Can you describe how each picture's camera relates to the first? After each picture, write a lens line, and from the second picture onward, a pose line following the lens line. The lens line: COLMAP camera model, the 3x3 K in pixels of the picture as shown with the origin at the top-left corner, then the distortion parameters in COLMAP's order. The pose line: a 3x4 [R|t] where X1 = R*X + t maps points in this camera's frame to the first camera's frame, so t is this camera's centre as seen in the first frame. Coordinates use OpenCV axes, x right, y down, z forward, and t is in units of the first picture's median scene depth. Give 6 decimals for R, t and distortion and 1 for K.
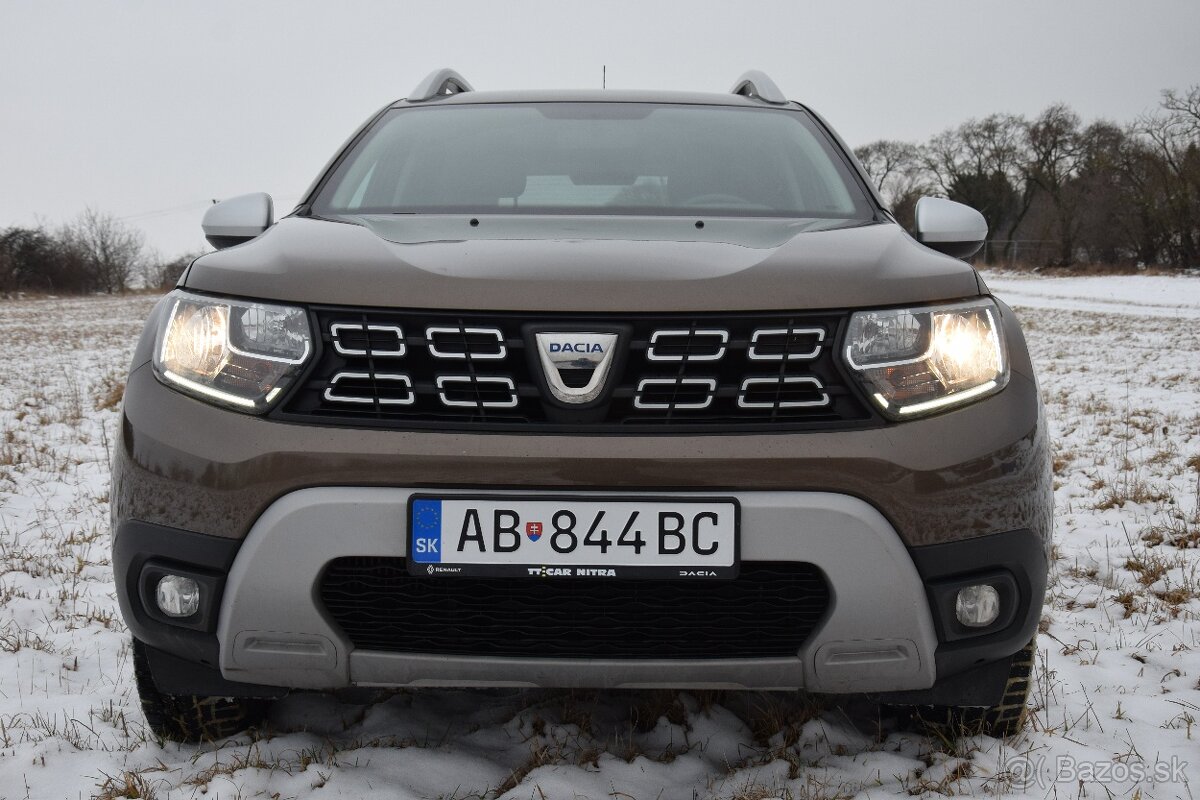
lens RADIAL K [[1446.6, 0, 600.0], [0, 1446.6, 400.0], [0, 0, 1]] dist [-0.007761, 0.477586]
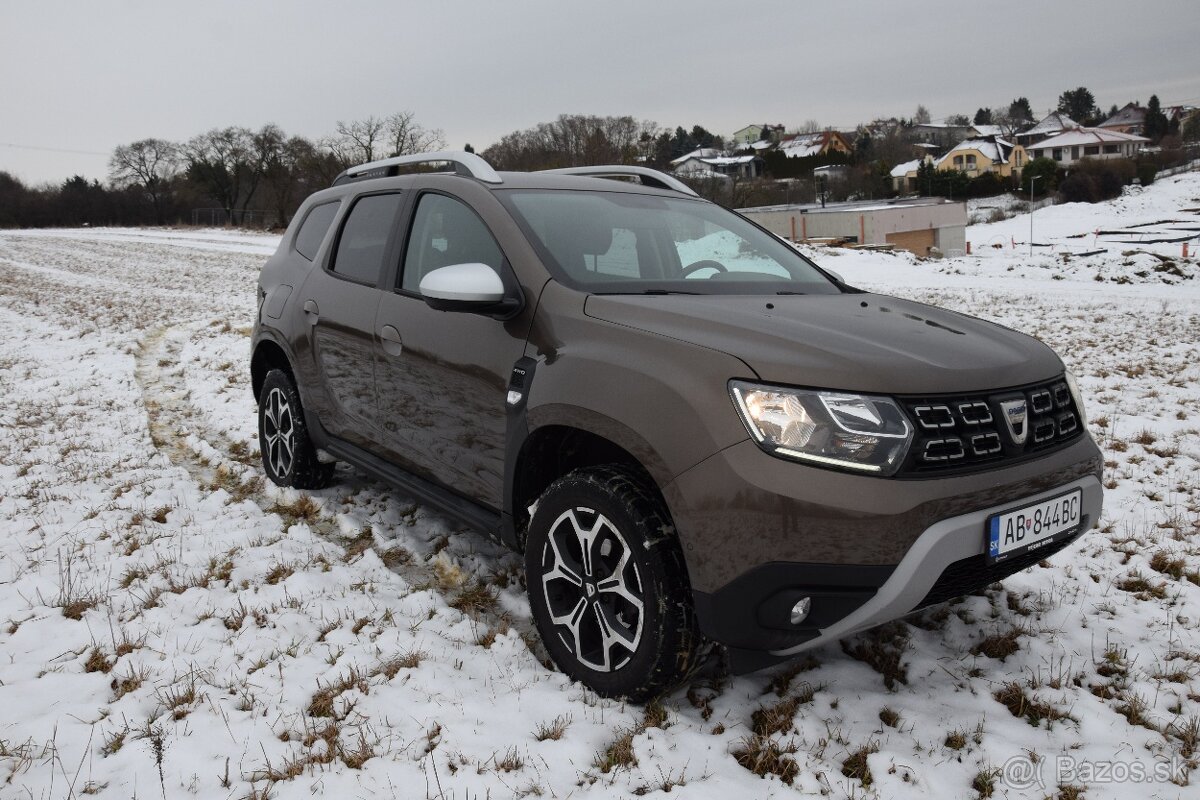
lens RADIAL K [[924.9, 0, 600.0], [0, 924.9, 400.0], [0, 0, 1]] dist [-0.163135, 0.115540]
pose [[0.789631, -0.089104, 0.607078, -0.889547], [0.028416, 0.993648, 0.108882, -0.151523], [-0.612924, -0.068726, 0.787147, 0.421569]]
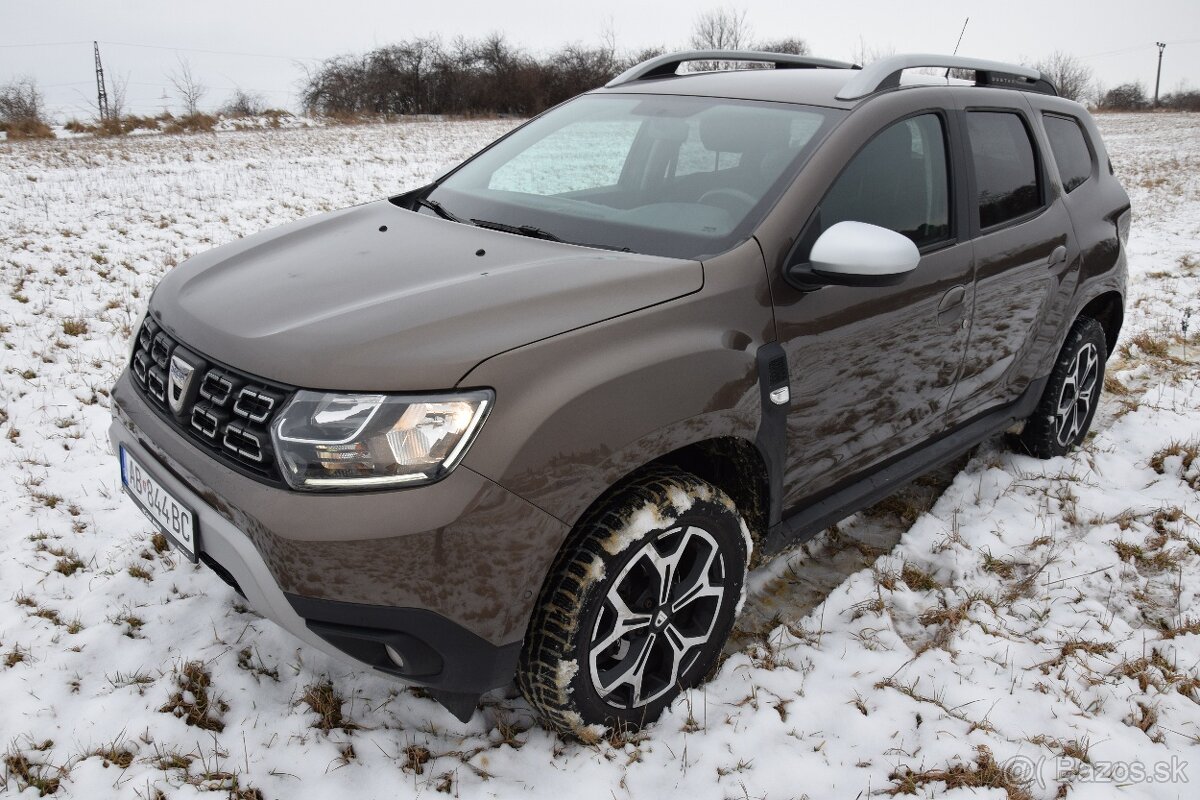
lens RADIAL K [[924.9, 0, 600.0], [0, 924.9, 400.0], [0, 0, 1]] dist [-0.163135, 0.115540]
pose [[0.691847, 0.250124, -0.677337, 0.767092], [-0.075776, 0.958055, 0.276386, -0.249823], [0.718057, -0.139891, 0.681780, 0.603053]]
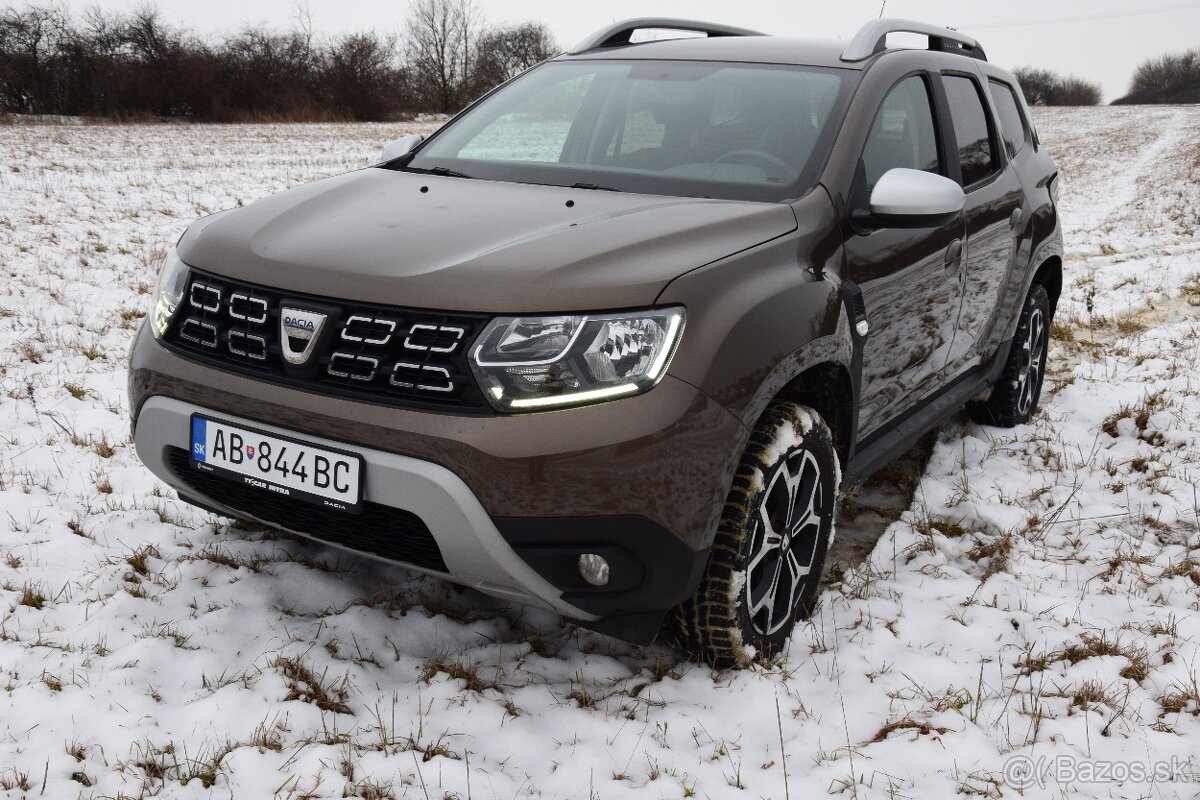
lens RADIAL K [[1188.2, 0, 600.0], [0, 1188.2, 400.0], [0, 0, 1]] dist [-0.071006, 0.238491]
pose [[0.856107, 0.154060, -0.493301, 0.676133], [-0.068657, 0.979977, 0.186900, -0.165633], [0.512217, -0.126138, 0.849543, 0.175488]]
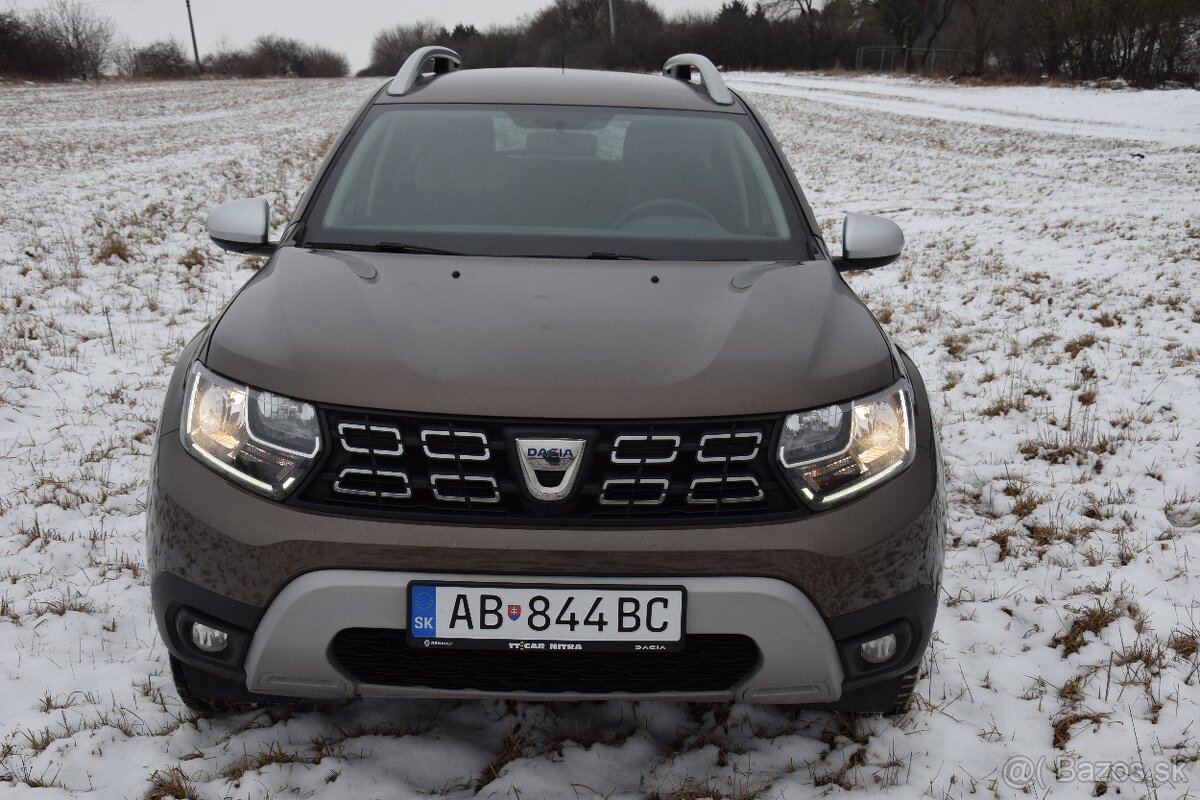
lens RADIAL K [[1315.8, 0, 600.0], [0, 1315.8, 400.0], [0, 0, 1]] dist [-0.046246, 0.375976]
pose [[0.999104, 0.009917, 0.041138, -0.017814], [-0.016382, 0.986989, 0.159951, -0.216780], [-0.039016, -0.160482, 0.986267, -0.036620]]
